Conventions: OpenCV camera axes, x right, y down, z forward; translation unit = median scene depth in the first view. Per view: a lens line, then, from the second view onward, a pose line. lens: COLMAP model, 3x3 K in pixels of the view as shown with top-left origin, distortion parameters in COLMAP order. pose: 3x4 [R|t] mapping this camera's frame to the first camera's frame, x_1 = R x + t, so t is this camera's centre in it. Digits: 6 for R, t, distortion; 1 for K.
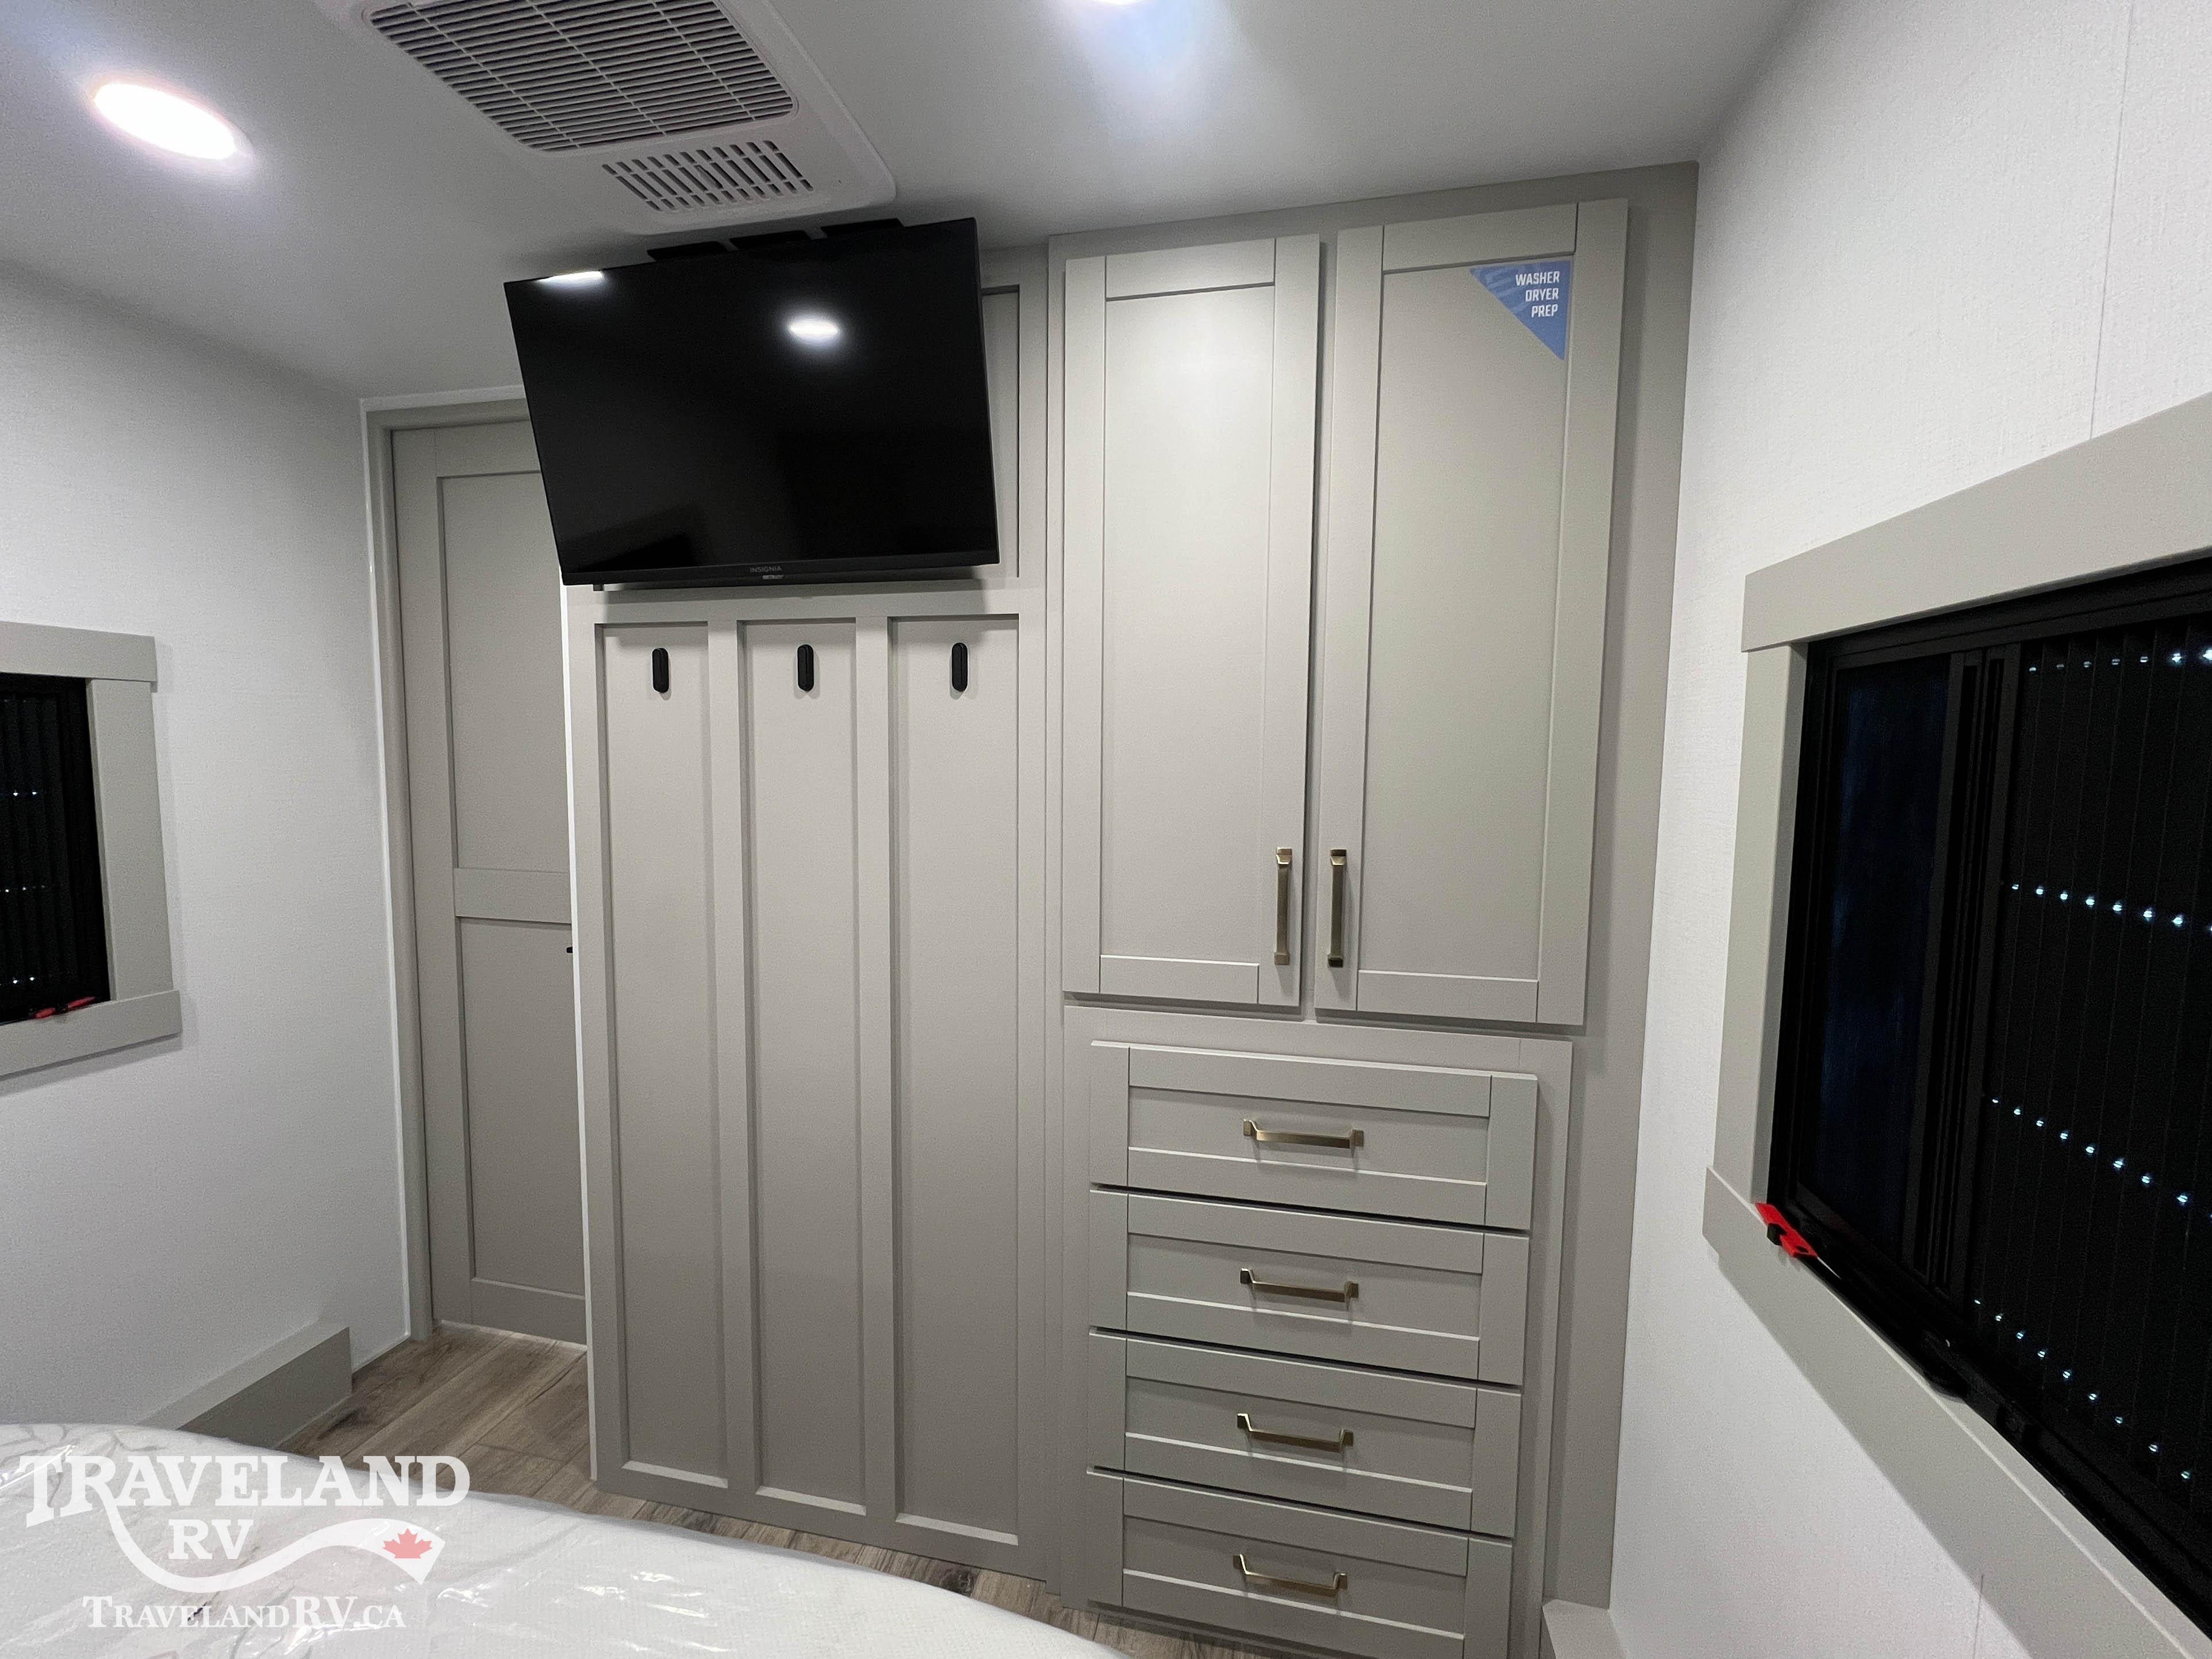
lens RADIAL K [[880.3, 0, 1103.0], [0, 880.3, 827.1], [0, 0, 1]] dist [0.000806, -0.000394]
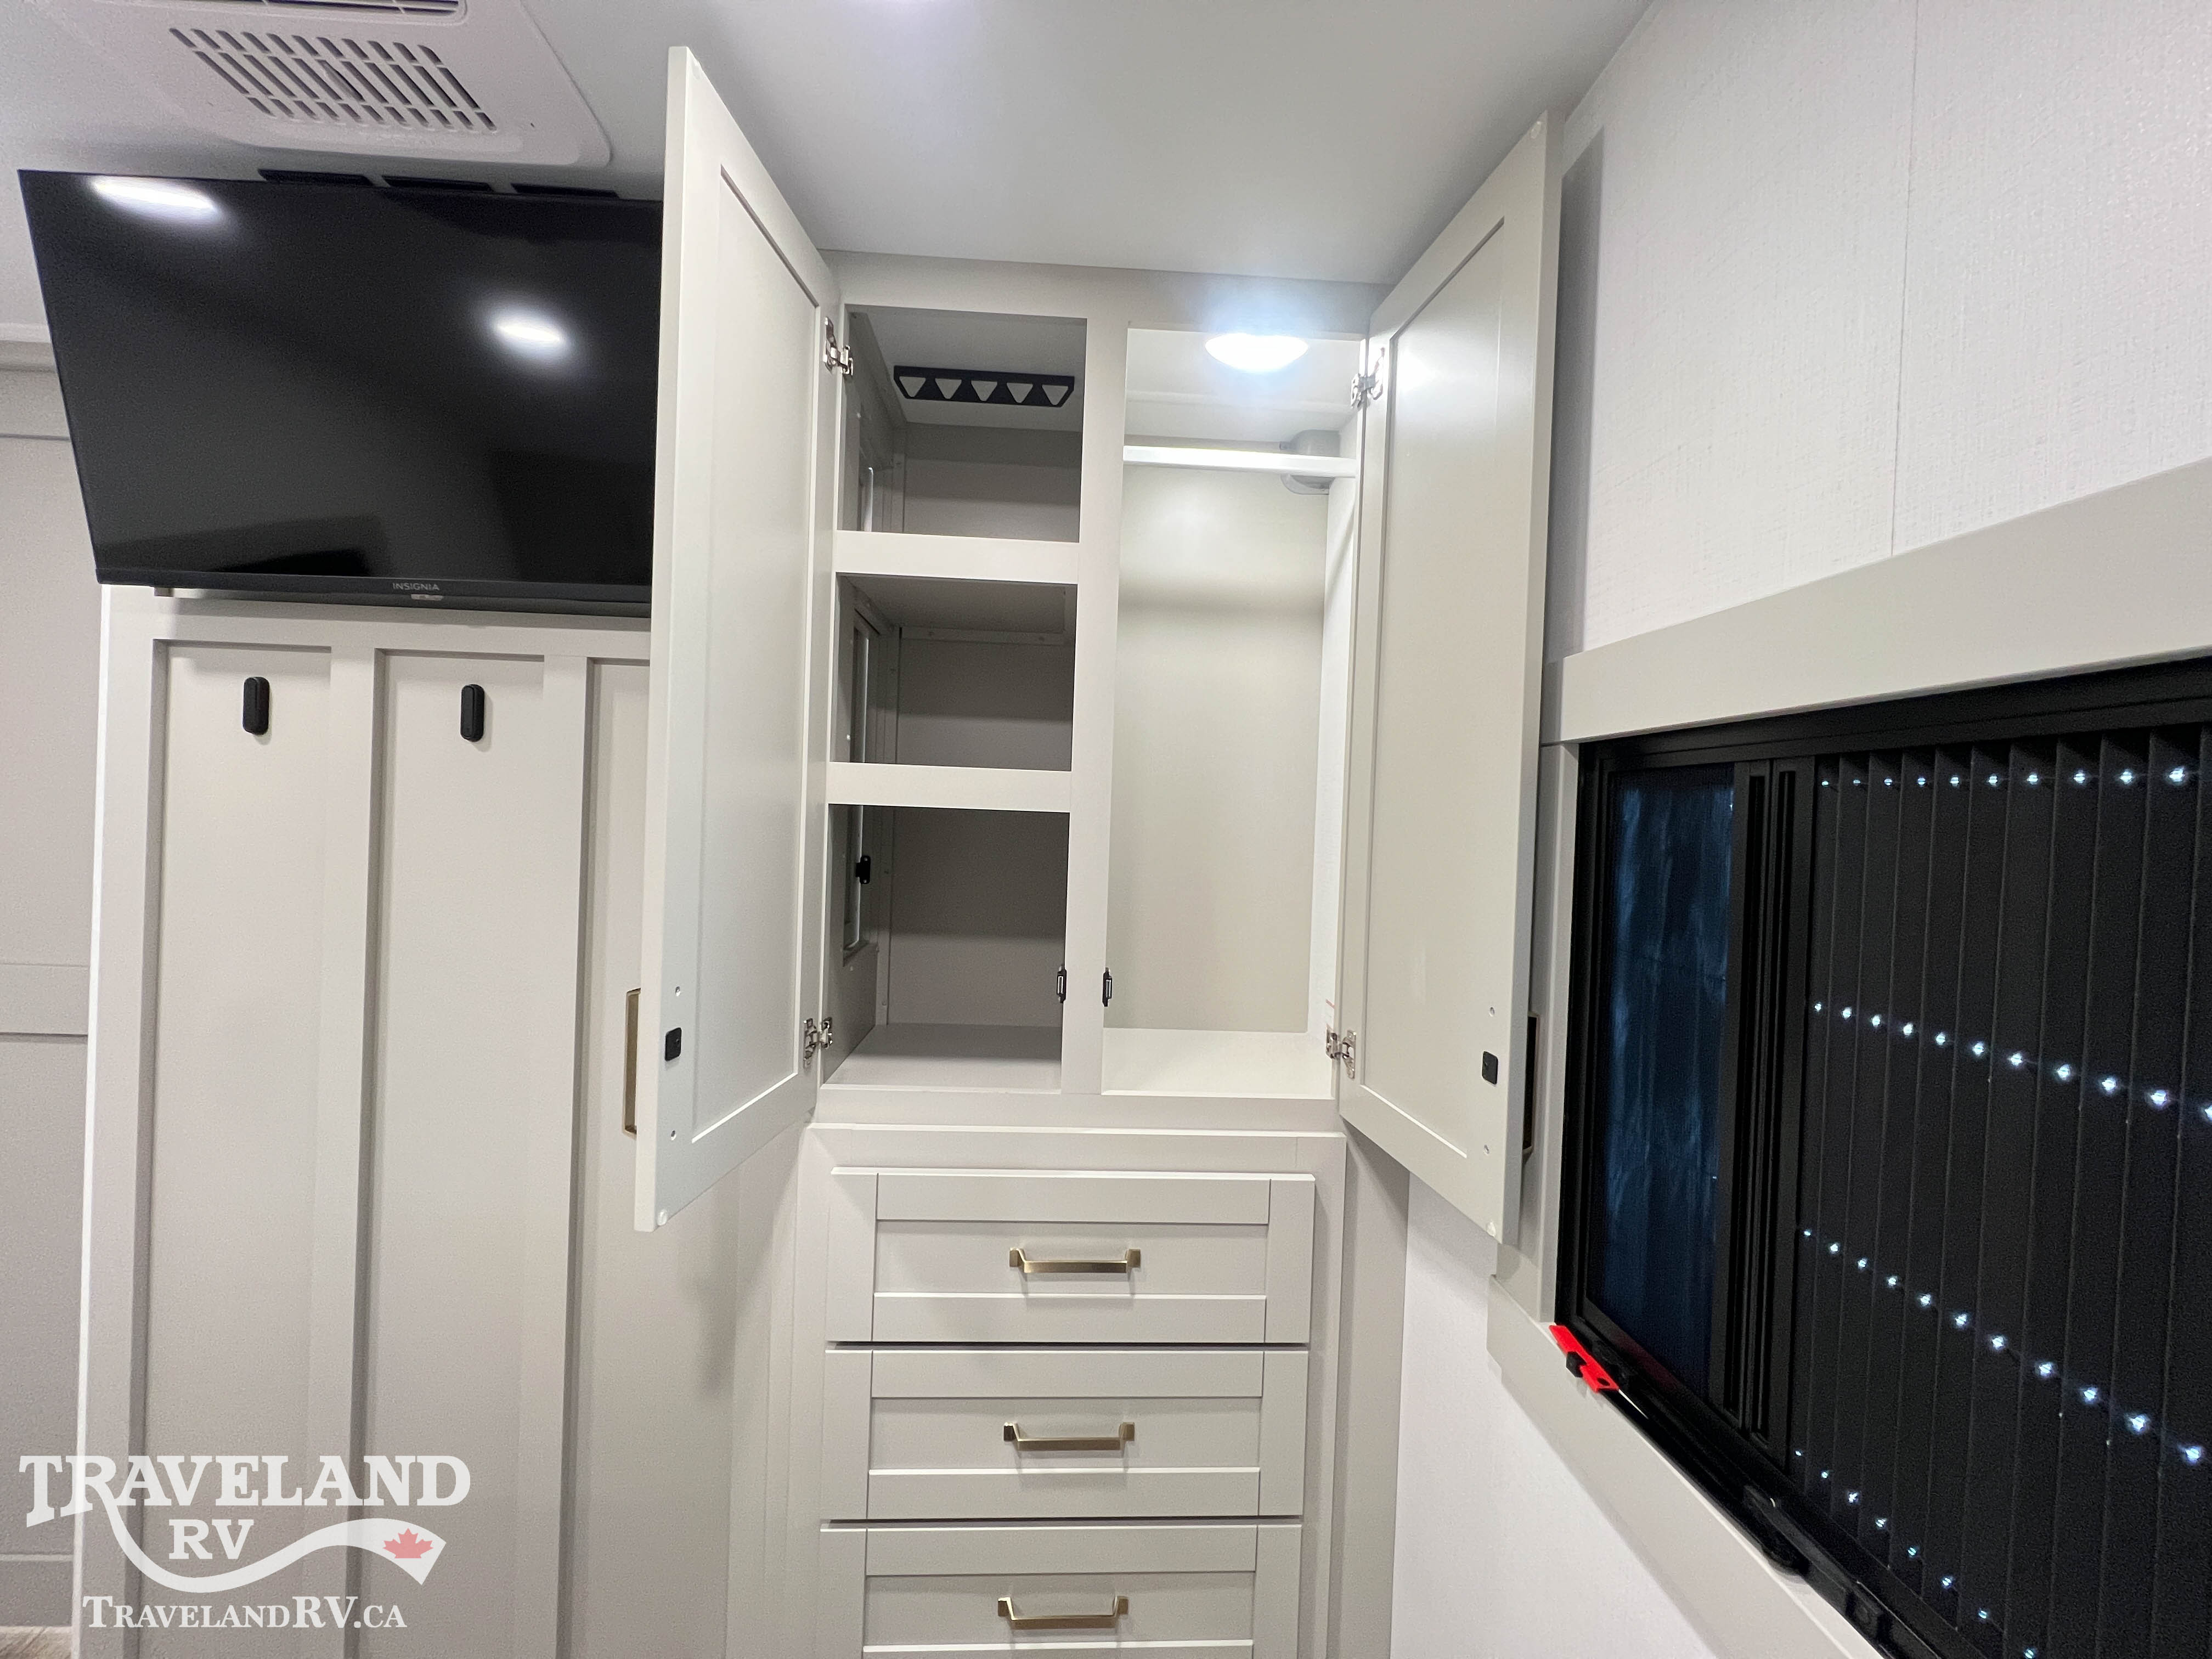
lens RADIAL K [[875.3, 0, 1094.2], [0, 875.3, 826.4], [0, 0, 1]] dist [-0.000466, -0.000108]
pose [[0.966348, 0.022575, 0.256244, 0.008809], [-0.003085, 0.997087, -0.076209, -0.023044], [-0.257218, 0.072854, 0.963603, 0.114815]]
